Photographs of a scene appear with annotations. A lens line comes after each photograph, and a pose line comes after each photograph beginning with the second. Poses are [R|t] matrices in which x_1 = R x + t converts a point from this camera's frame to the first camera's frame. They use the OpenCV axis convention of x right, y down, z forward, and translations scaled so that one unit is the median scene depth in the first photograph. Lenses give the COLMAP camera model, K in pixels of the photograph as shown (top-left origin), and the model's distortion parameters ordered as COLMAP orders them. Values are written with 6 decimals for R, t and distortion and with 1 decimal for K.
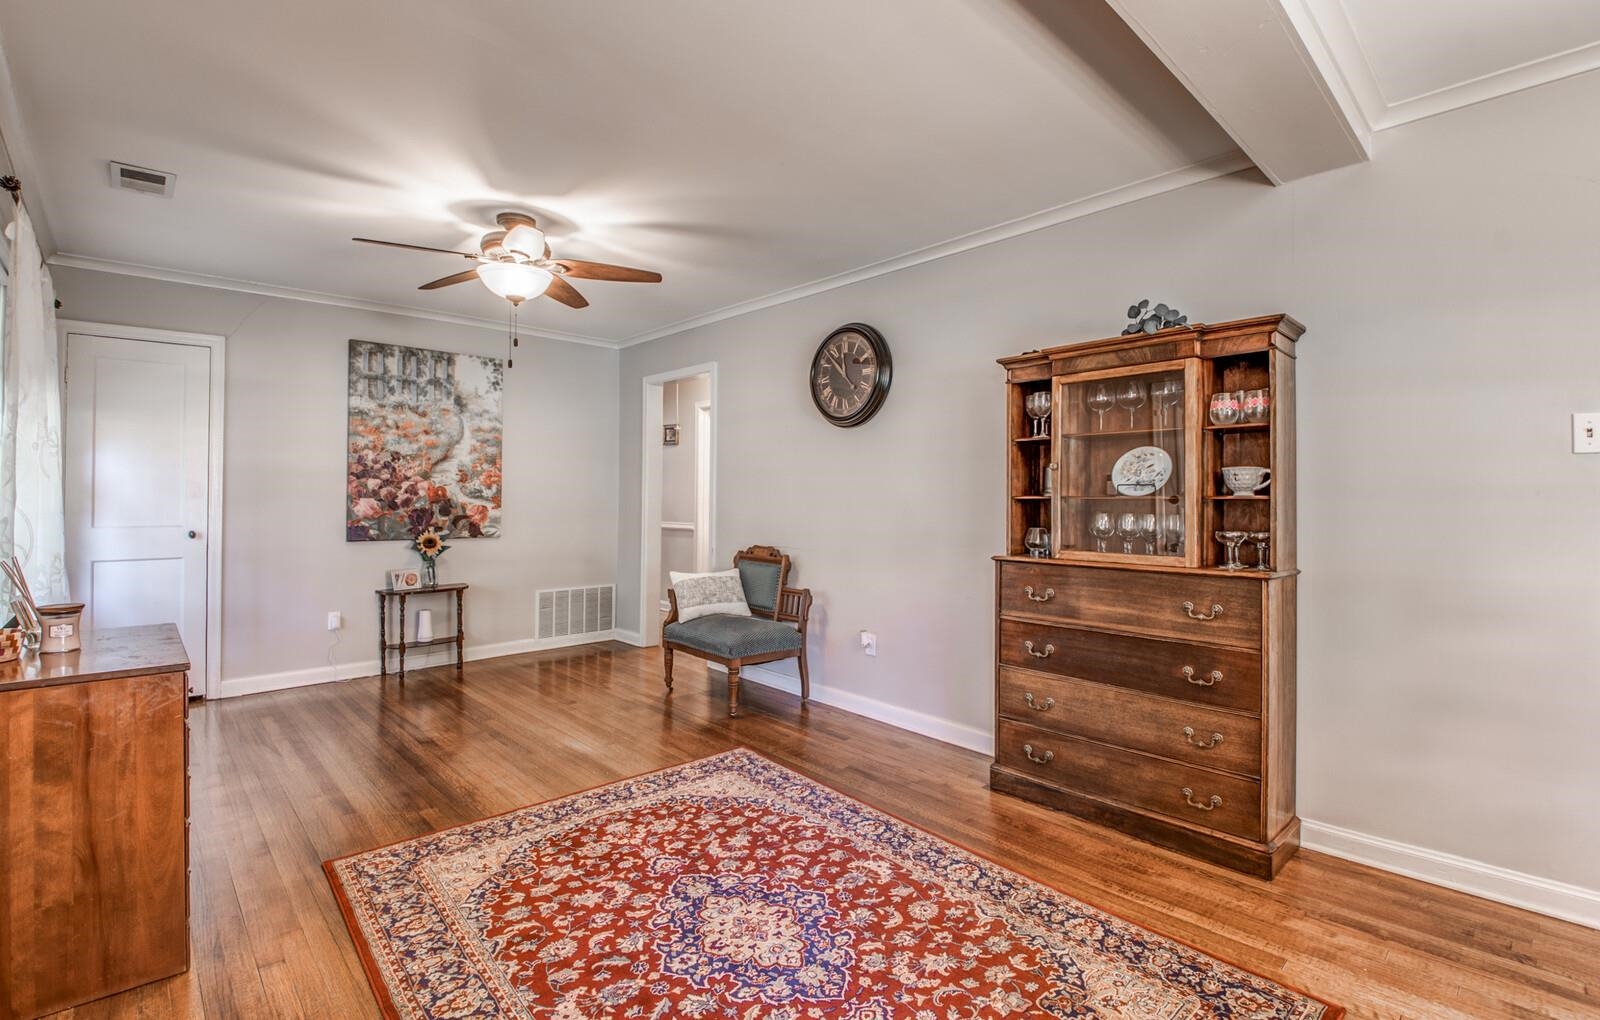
lens RADIAL K [[728.9, 0, 795.9], [0, 728.9, 492.0], [0, 0, 1]] dist [-0.000098, -0.000843]
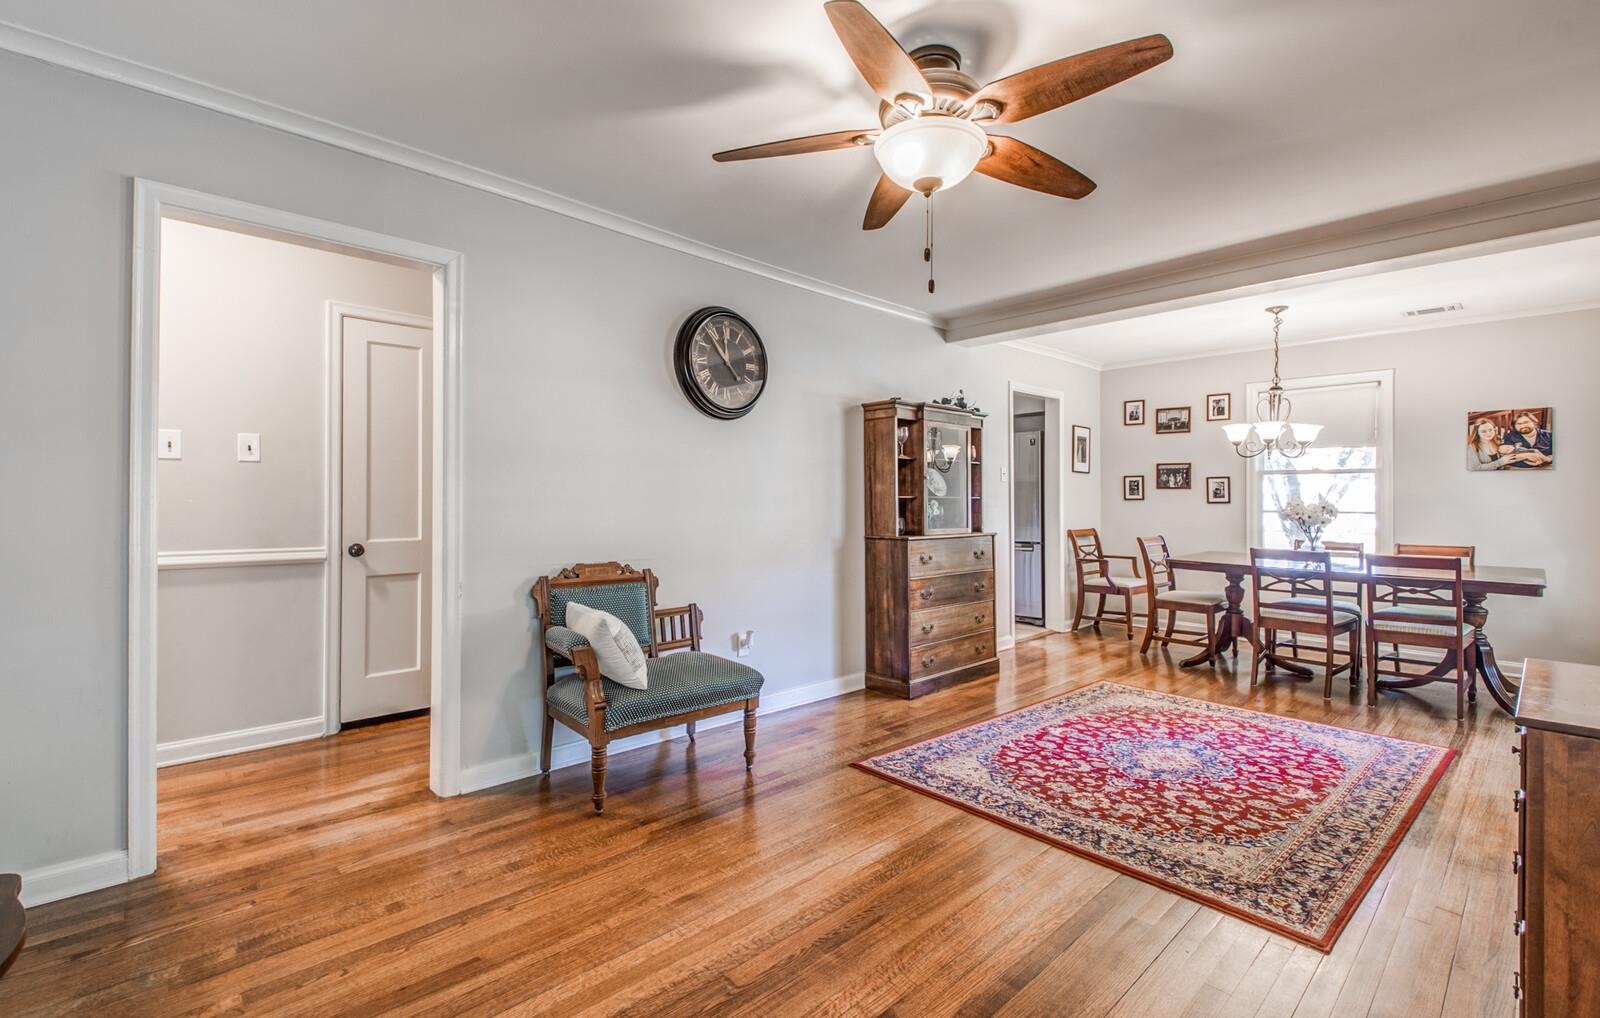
lens RADIAL K [[698.8, 0, 775.5], [0, 698.8, 493.8], [0, 0, 1]] dist [0.000176, -0.011036]
pose [[0.018630, 0.002629, 0.999823, -1.230695], [-0.013688, 0.999903, -0.002374, 0.010666], [-0.999733, -0.013641, 0.018664, 1.380722]]
